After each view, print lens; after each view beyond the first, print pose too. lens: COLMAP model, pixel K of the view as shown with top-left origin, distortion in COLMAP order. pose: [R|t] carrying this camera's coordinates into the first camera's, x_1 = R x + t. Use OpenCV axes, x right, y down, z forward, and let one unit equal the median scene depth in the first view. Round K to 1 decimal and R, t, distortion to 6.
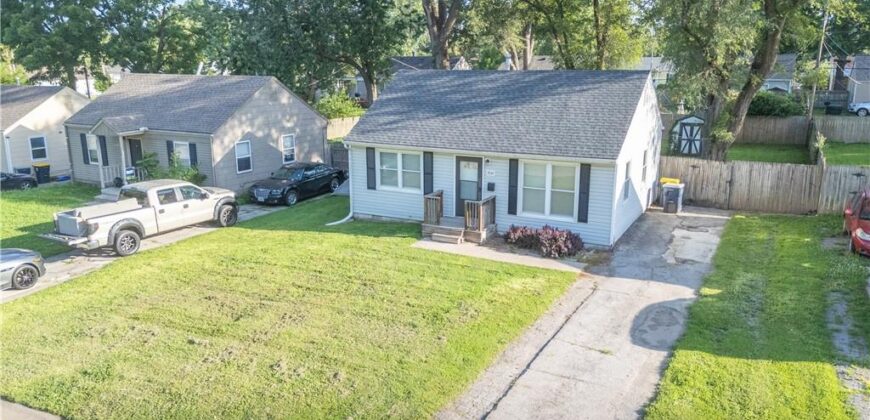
lens RADIAL K [[641.4, 0, 434.4], [0, 641.4, 210.8], [0, 0, 1]] dist [0.069825, -0.066357]
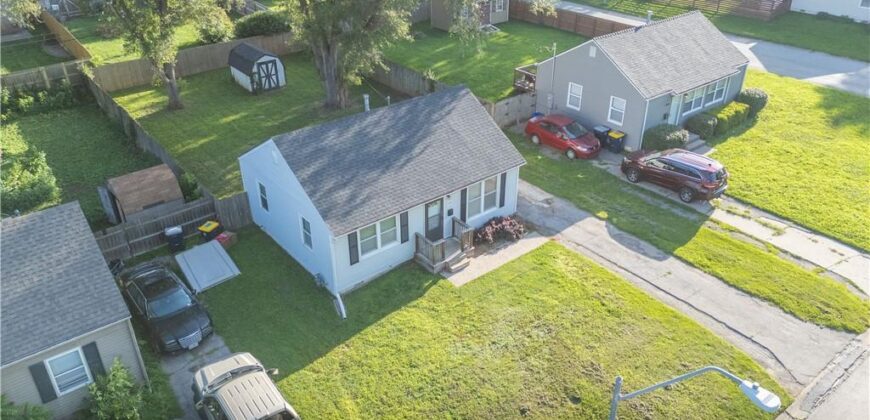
lens RADIAL K [[641.4, 0, 435.1], [0, 641.4, 210.2], [0, 0, 1]] dist [0.069825, -0.066357]
pose [[0.391954, -0.460134, 0.796648, -0.909580], [0.214534, 0.887778, 0.407218, -0.550729], [-0.894621, 0.011297, 0.446682, 0.451729]]
